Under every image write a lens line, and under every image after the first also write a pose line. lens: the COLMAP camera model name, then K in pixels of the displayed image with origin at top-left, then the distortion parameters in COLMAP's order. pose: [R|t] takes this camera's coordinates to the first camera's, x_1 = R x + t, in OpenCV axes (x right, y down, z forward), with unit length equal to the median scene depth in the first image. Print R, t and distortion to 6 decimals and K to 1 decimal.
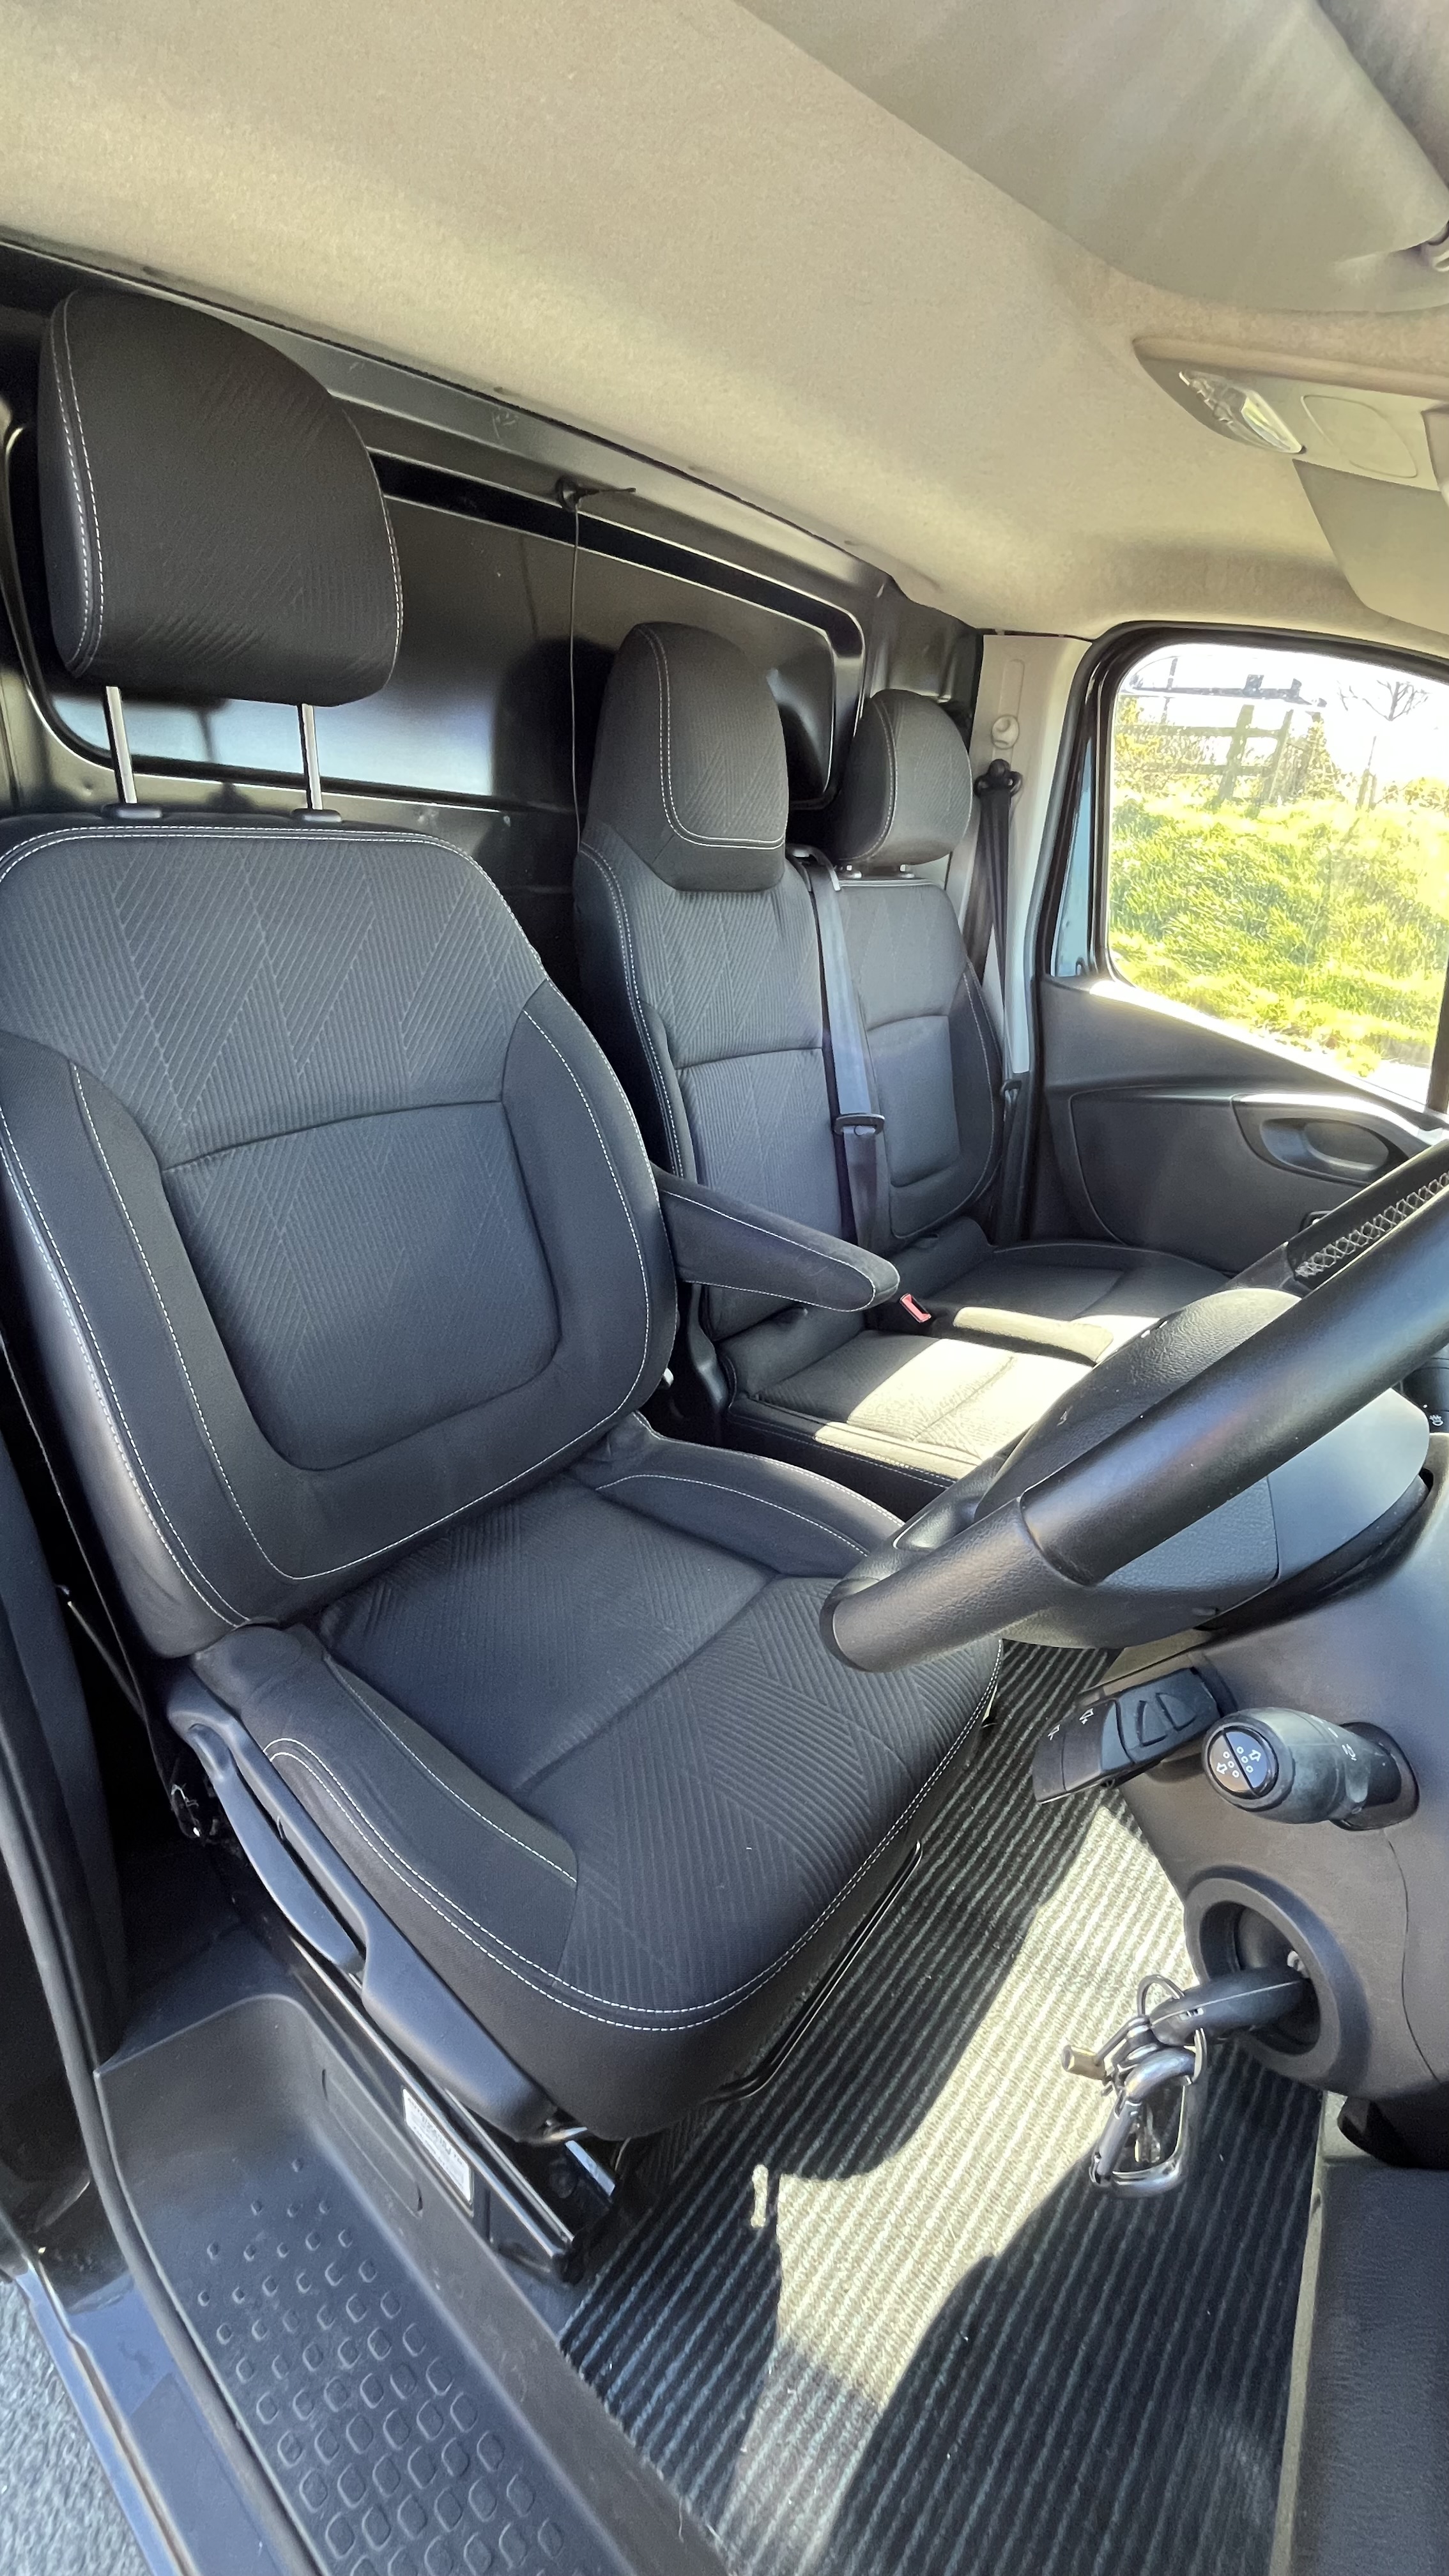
lens RADIAL K [[1043.7, 0, 720.0], [0, 1043.7, 1291.0], [0, 0, 1]] dist [-0.001760, -0.000637]
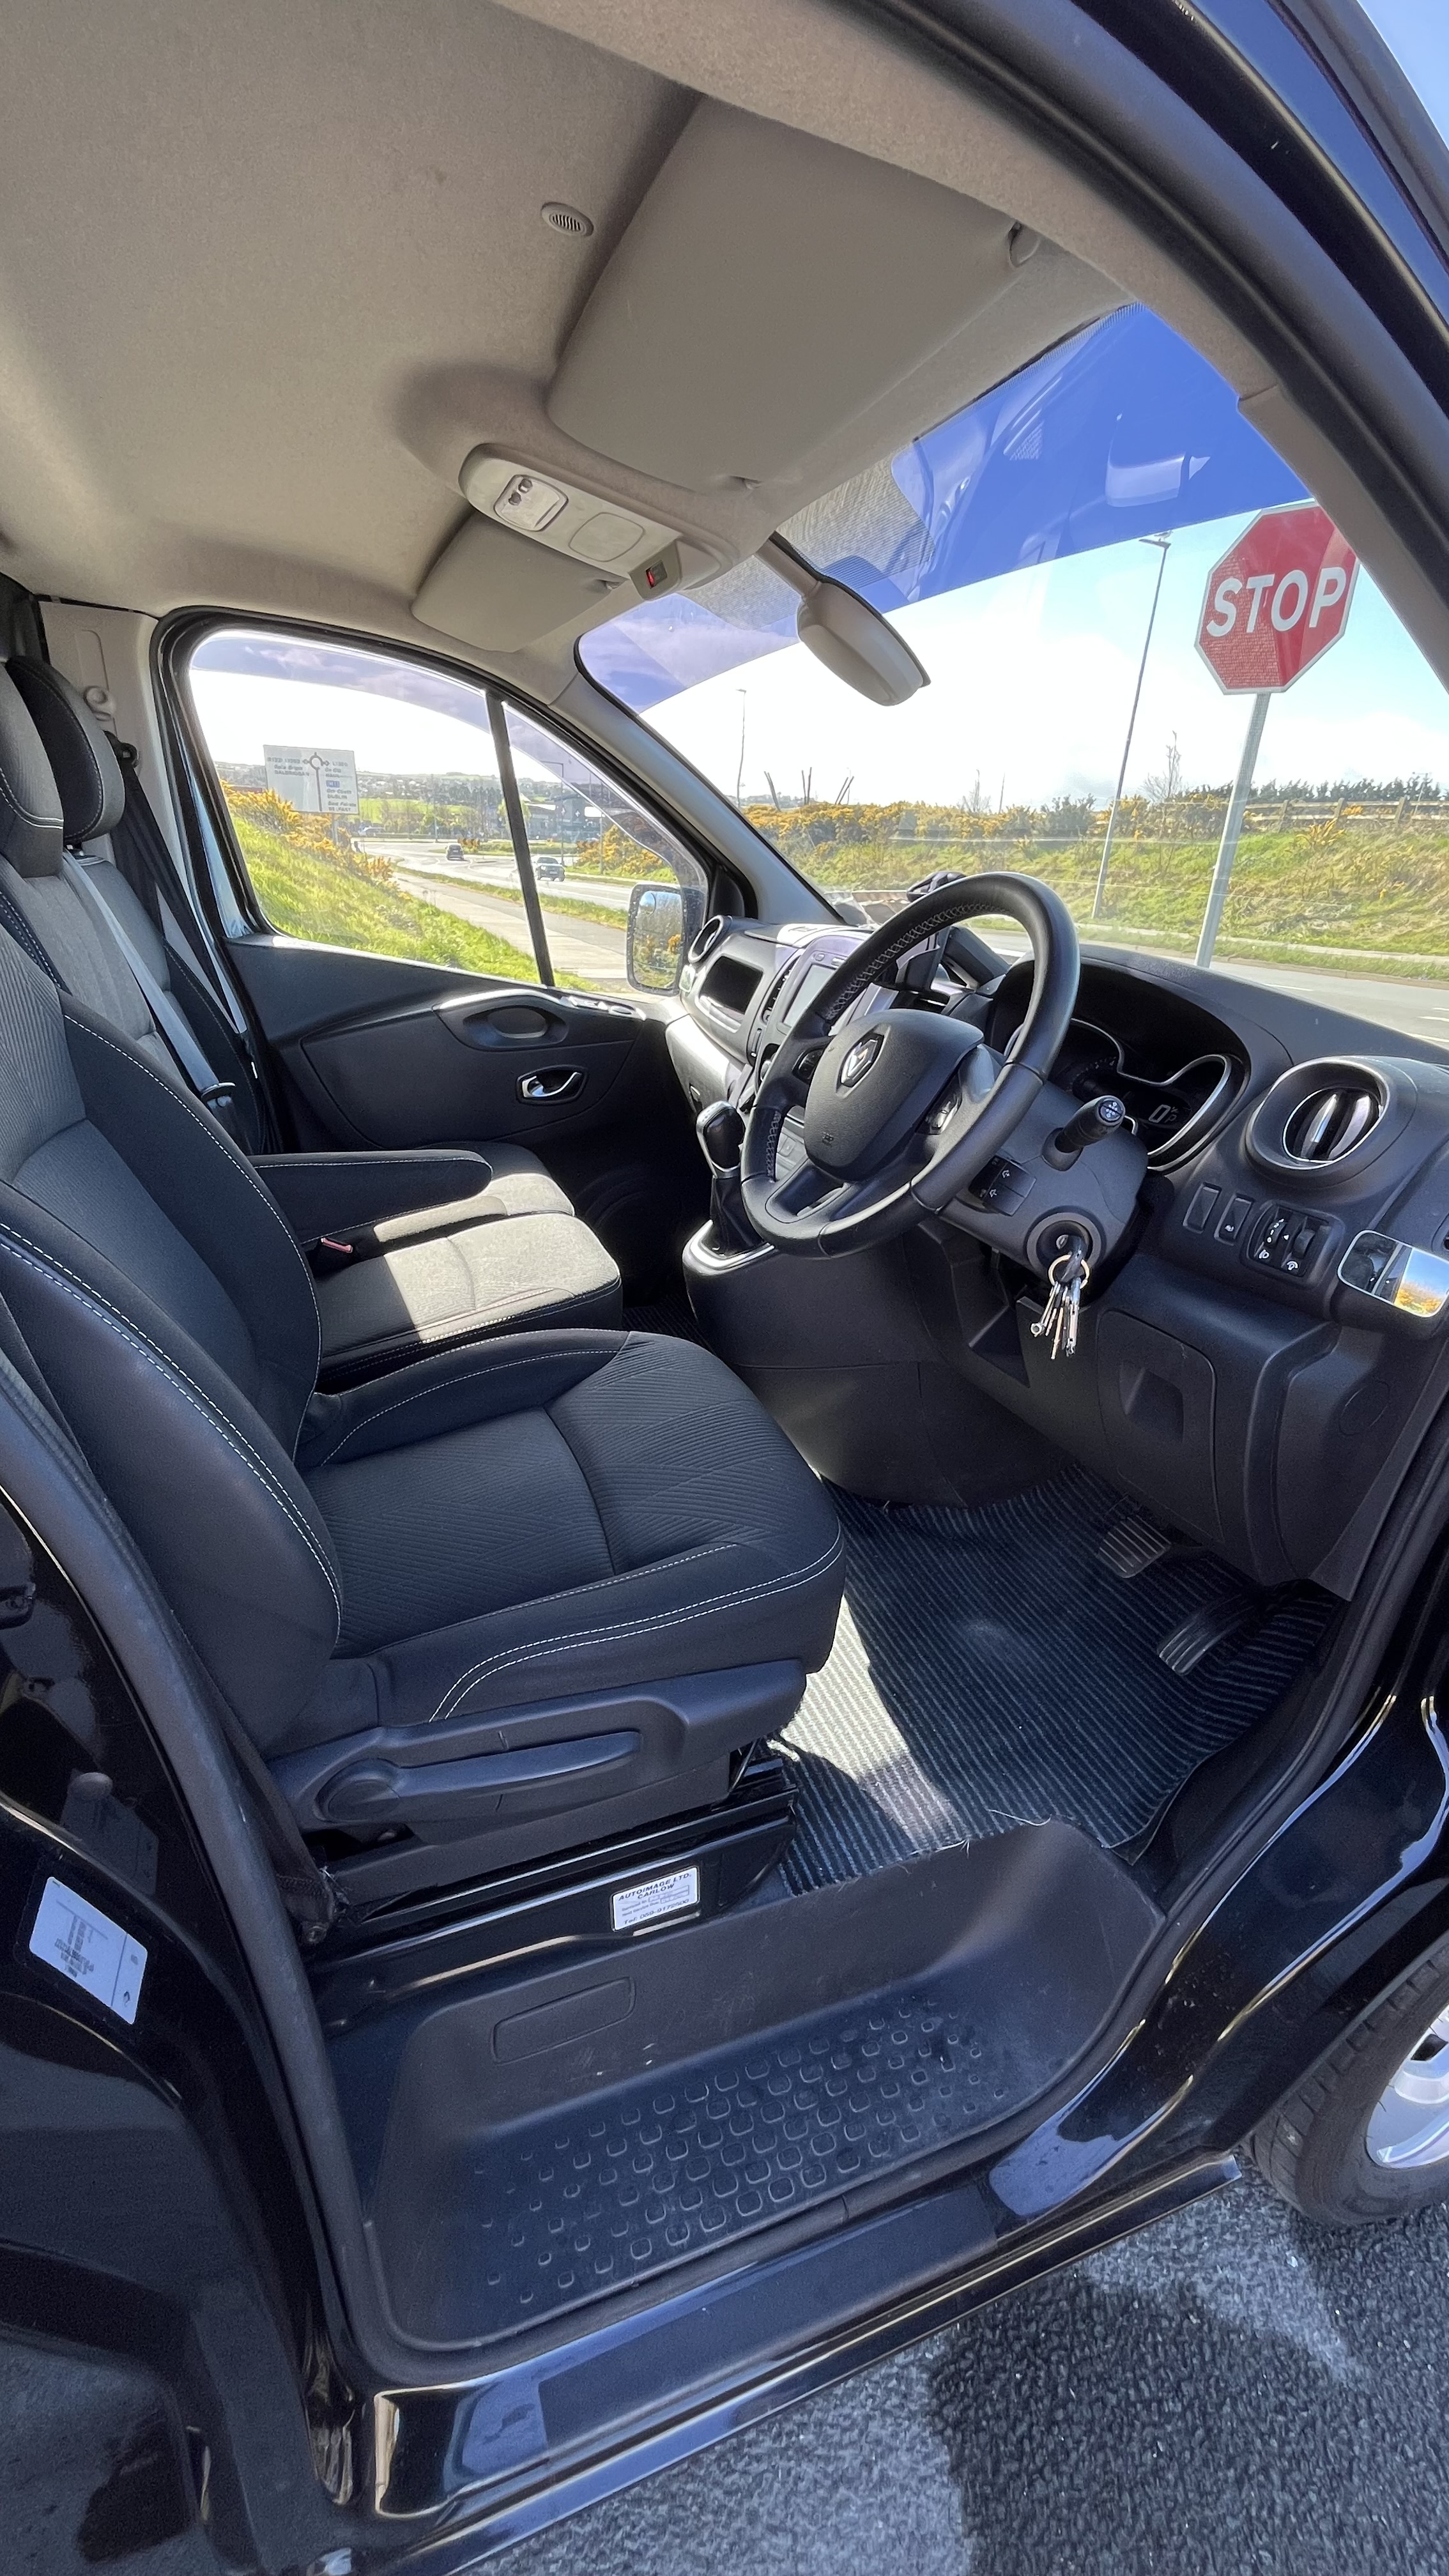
lens RADIAL K [[1043.7, 0, 724.2], [0, 1043.7, 1289.0], [0, 0, 1]] dist [-0.001760, -0.000637]
pose [[0.494736, -0.398188, 0.772452, -0.941023], [0.379445, 0.898627, 0.220205, -0.056080], [-0.781830, 0.184160, 0.595674, 0.093860]]
